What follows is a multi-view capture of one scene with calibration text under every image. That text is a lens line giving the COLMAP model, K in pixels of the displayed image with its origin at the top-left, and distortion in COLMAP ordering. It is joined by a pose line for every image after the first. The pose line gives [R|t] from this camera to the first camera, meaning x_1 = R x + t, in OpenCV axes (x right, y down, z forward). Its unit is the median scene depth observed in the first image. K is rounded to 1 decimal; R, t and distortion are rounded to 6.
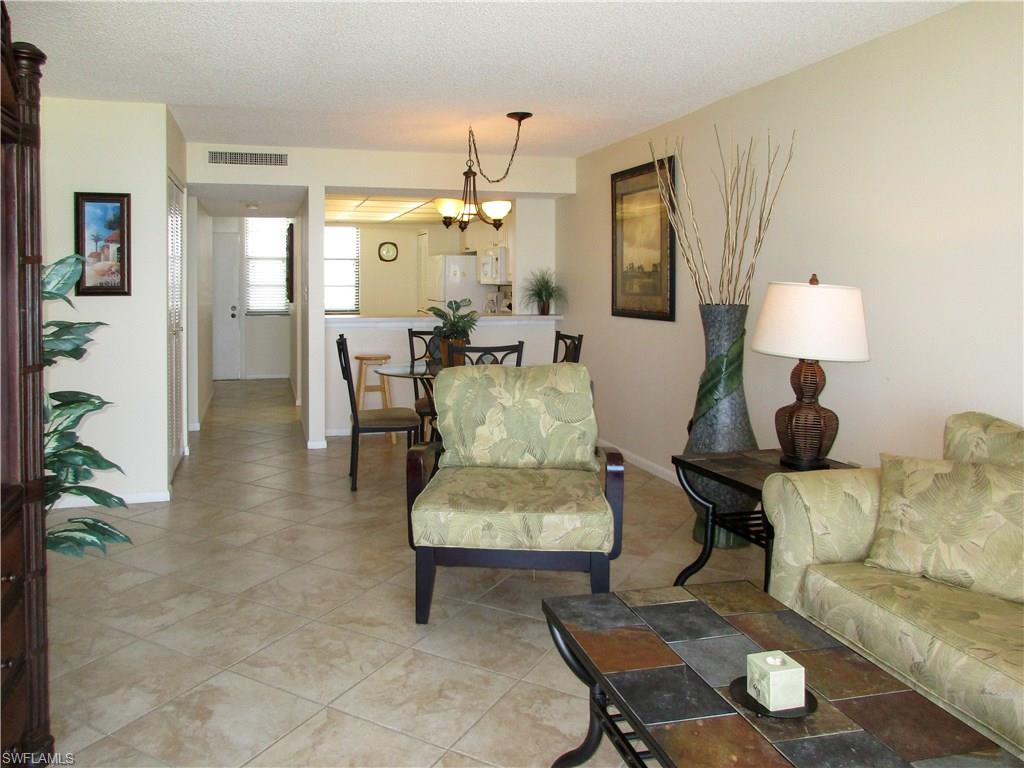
lens RADIAL K [[785.0, 0, 464.6], [0, 785.0, 290.0], [0, 0, 1]] dist [-0.001936, 0.005327]
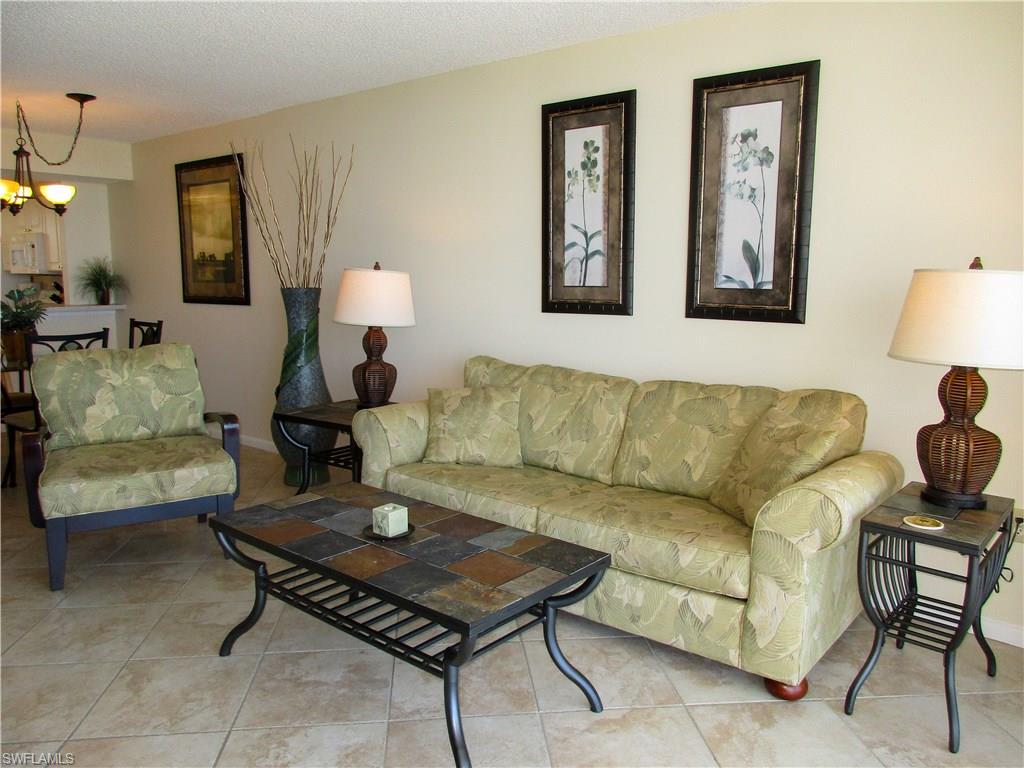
lens RADIAL K [[776.9, 0, 512.0], [0, 776.9, 384.0], [0, 0, 1]] dist [0.001447, 0.002499]
pose [[0.800341, -0.088348, 0.593000, -0.144078], [0.010164, 0.990941, 0.133916, 0.009389], [-0.599459, -0.101151, 0.793988, -0.166290]]
